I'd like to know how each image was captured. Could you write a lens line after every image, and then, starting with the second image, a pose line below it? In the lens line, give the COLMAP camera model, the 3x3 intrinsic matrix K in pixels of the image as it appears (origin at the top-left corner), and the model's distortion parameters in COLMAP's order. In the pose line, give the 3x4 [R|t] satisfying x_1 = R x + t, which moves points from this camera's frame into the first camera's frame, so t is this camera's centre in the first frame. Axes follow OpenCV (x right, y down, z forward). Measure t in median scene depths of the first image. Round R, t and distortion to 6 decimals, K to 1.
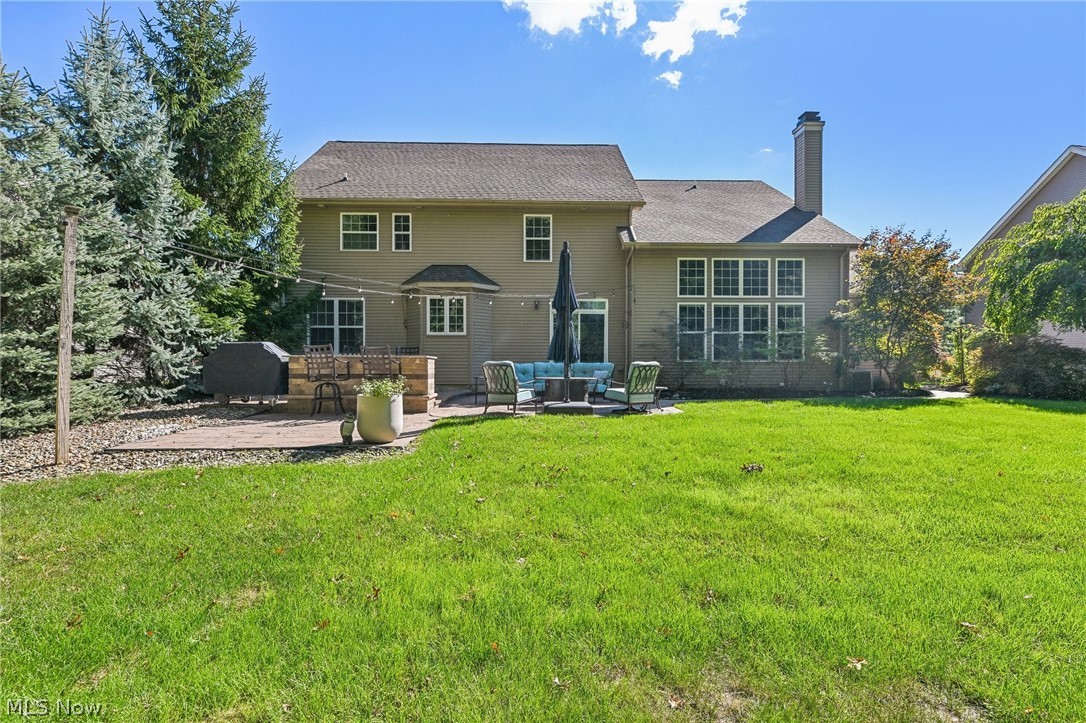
lens RADIAL K [[486.1, 0, 544.6], [0, 486.1, 368.2], [0, 0, 1]] dist [-0.001472, -0.000043]
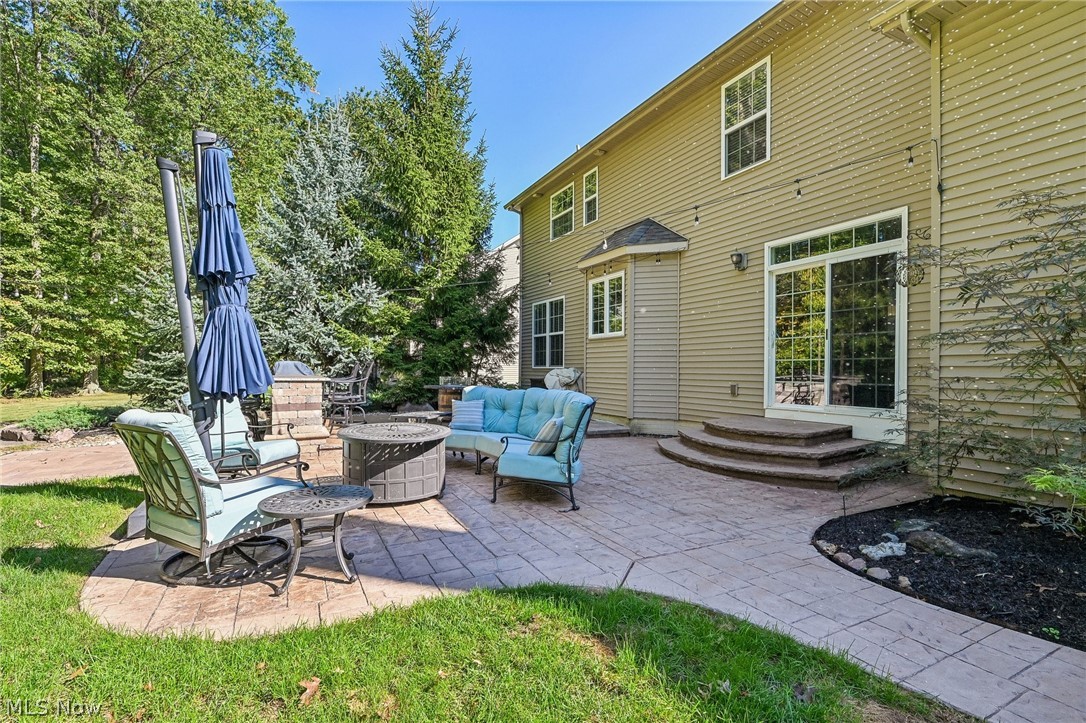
lens RADIAL K [[507.9, 0, 543.0], [0, 507.9, 361.5], [0, 0, 1]] dist [-0.000187, 0.000386]
pose [[0.439671, -0.014552, -0.898041, 0.352397], [-0.000316, 0.999866, -0.016357, -0.025816], [0.898159, 0.007476, 0.439607, 0.625136]]
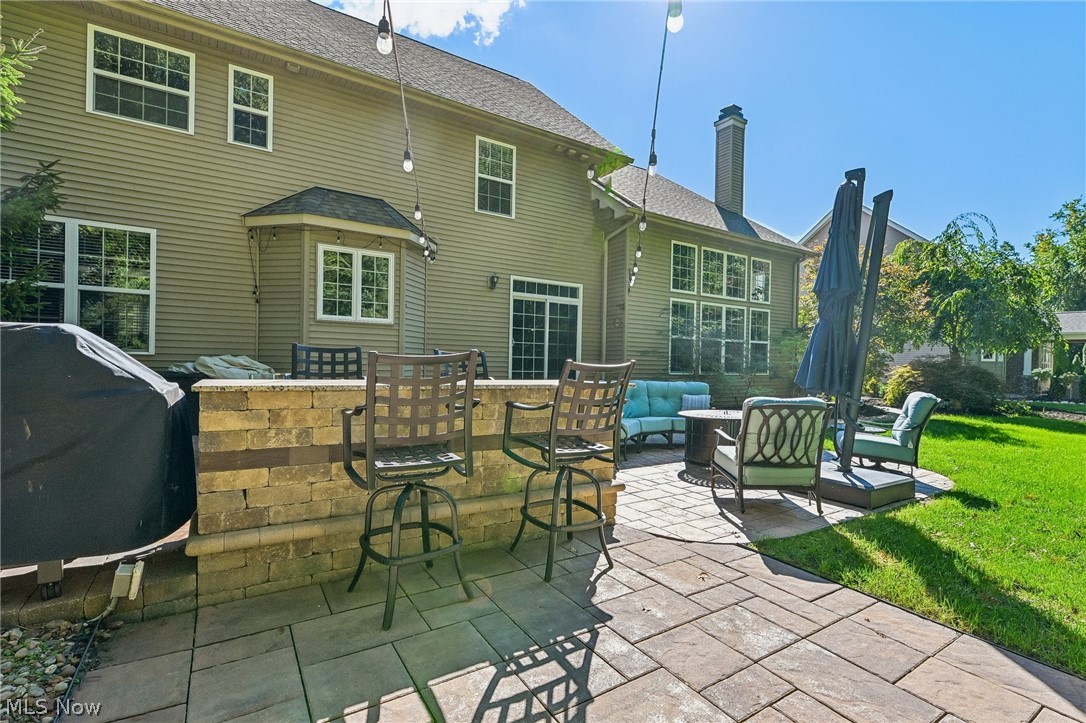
lens RADIAL K [[498.5, 0, 545.1], [0, 498.5, 373.8], [0, 0, 1]] dist [0.000480, -0.000198]
pose [[0.856394, 0.005960, 0.516288, -0.303991], [-0.016404, 0.999743, 0.015669, -0.022437], [-0.516062, -0.021888, 0.856272, 0.410959]]
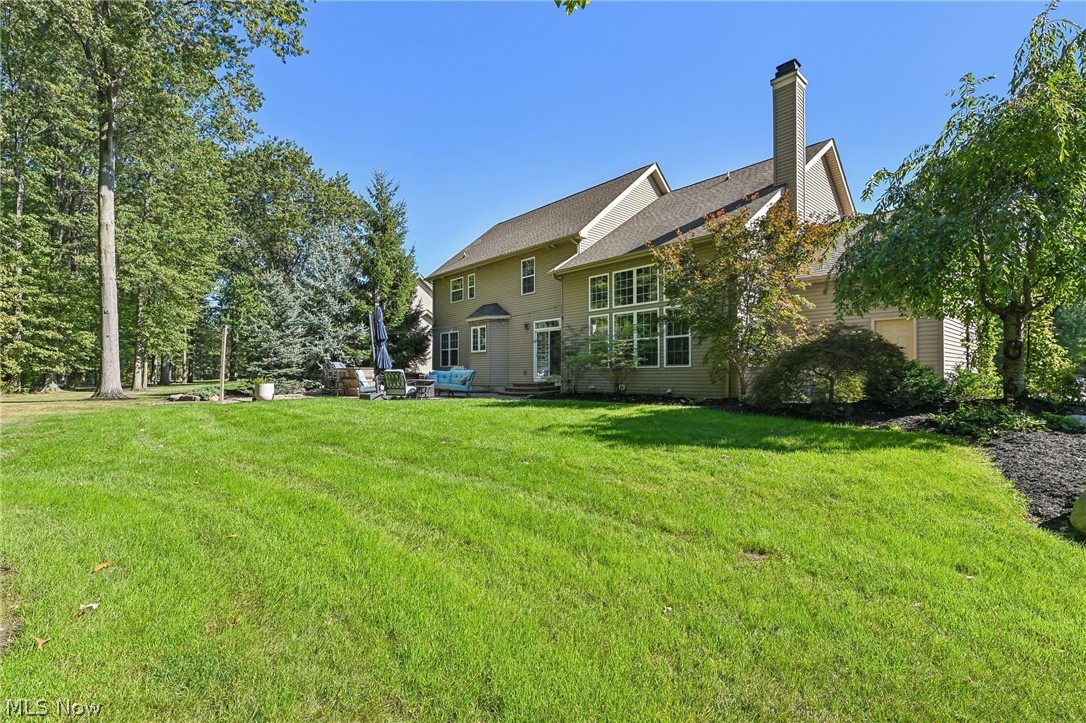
lens RADIAL K [[486.1, 0, 544.6], [0, 486.1, 368.2], [0, 0, 1]] dist [-0.001472, -0.000043]
pose [[0.652277, -0.013989, -0.757851, 1.048024], [0.004711, 0.999885, -0.014403, 0.002634], [0.757966, 0.005825, 0.652268, 0.175644]]
